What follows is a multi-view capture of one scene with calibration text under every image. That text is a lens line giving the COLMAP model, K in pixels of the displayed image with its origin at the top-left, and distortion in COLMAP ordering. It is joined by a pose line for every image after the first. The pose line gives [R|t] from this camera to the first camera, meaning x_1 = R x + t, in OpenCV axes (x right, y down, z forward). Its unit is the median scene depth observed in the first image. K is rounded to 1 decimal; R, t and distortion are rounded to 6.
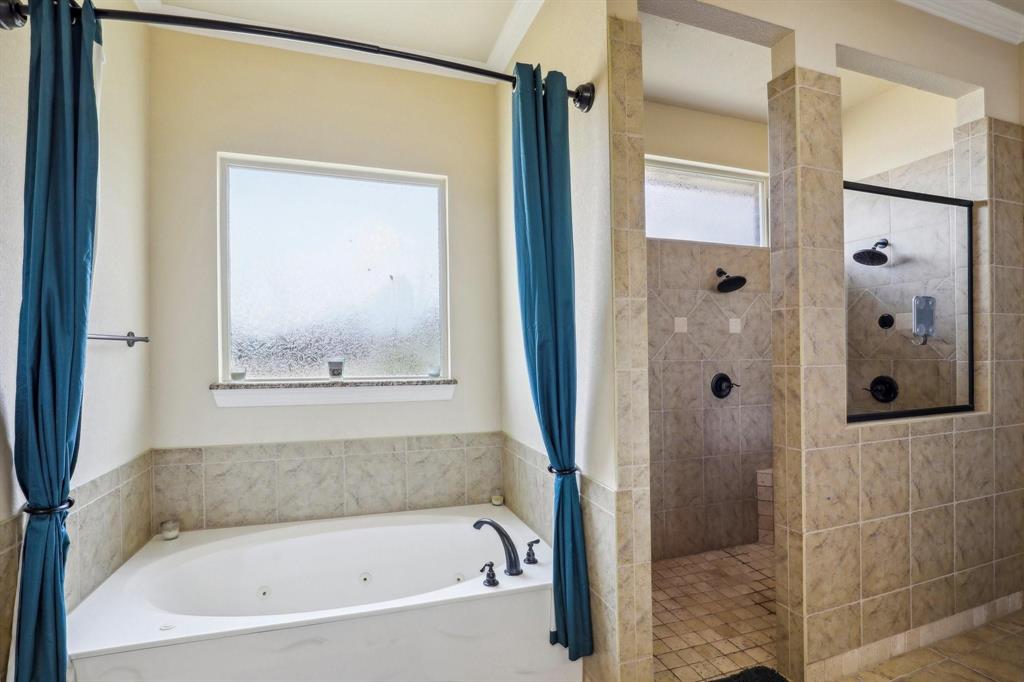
lens RADIAL K [[480.4, 0, 509.6], [0, 480.4, 343.6], [0, 0, 1]] dist [-0.022078, 0.003115]
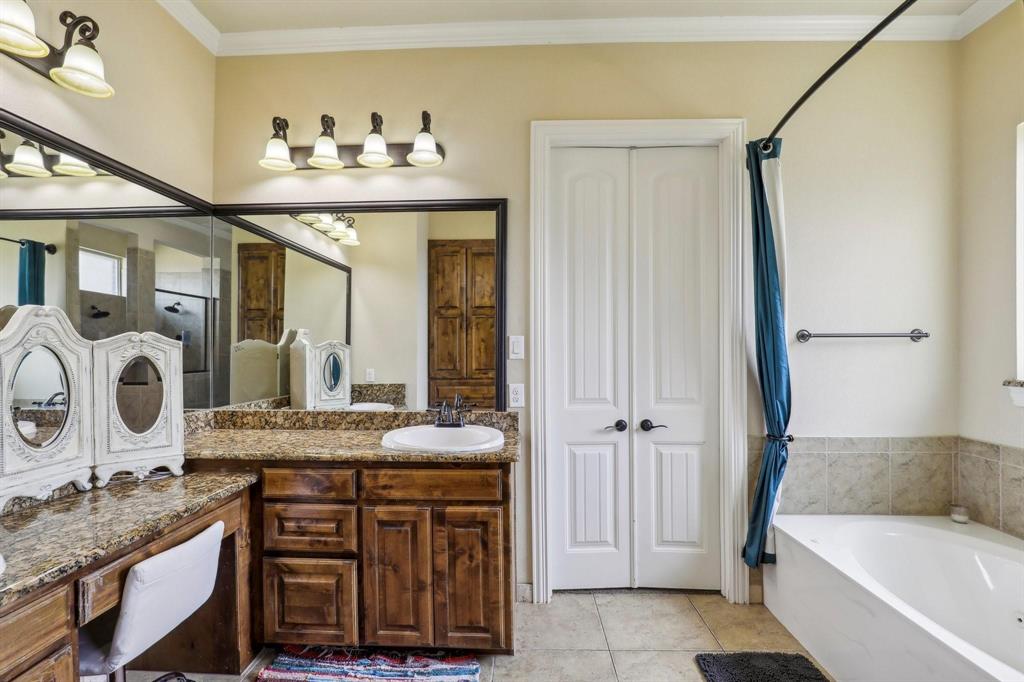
lens RADIAL K [[480.4, 0, 491.0], [0, 480.4, 348.8], [0, 0, 1]] dist [-0.022078, 0.003115]
pose [[0.385048, 0.009419, 0.922848, -0.770237], [-0.009563, 0.999935, -0.006216, 0.007500], [-0.922847, -0.006432, 0.385113, -1.315973]]
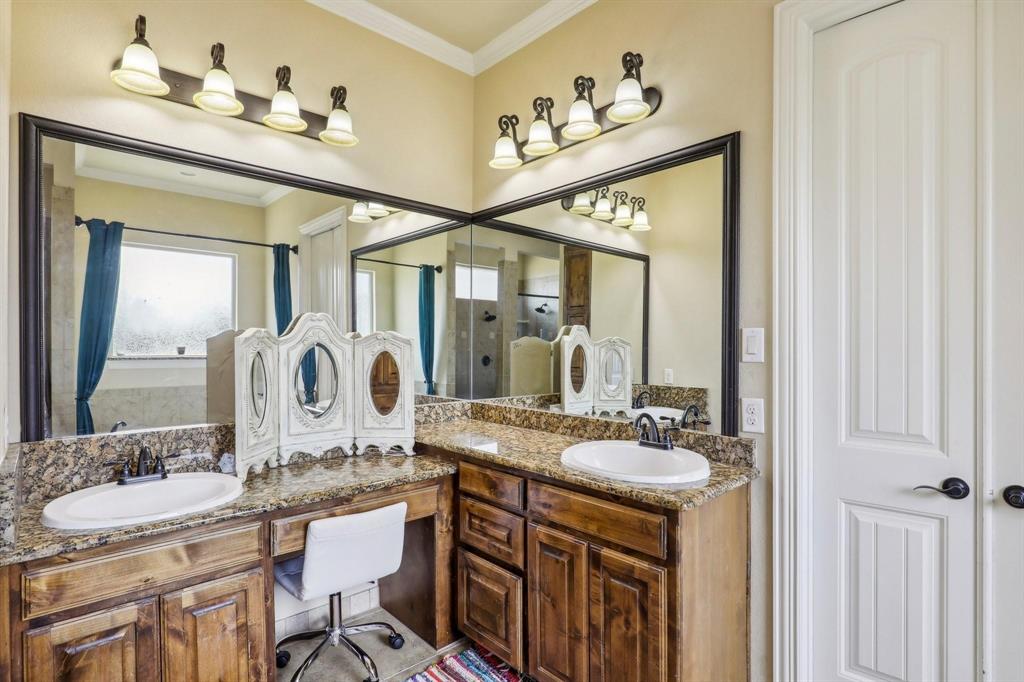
lens RADIAL K [[506.1, 0, 515.3], [0, 506.1, 342.5], [0, 0, 1]] dist [-0.025640, 0.001408]
pose [[0.920583, 0.014834, 0.390265, -0.438802], [-0.014916, 0.999885, -0.002819, 0.001939], [-0.390262, -0.003226, 0.920698, -1.496691]]
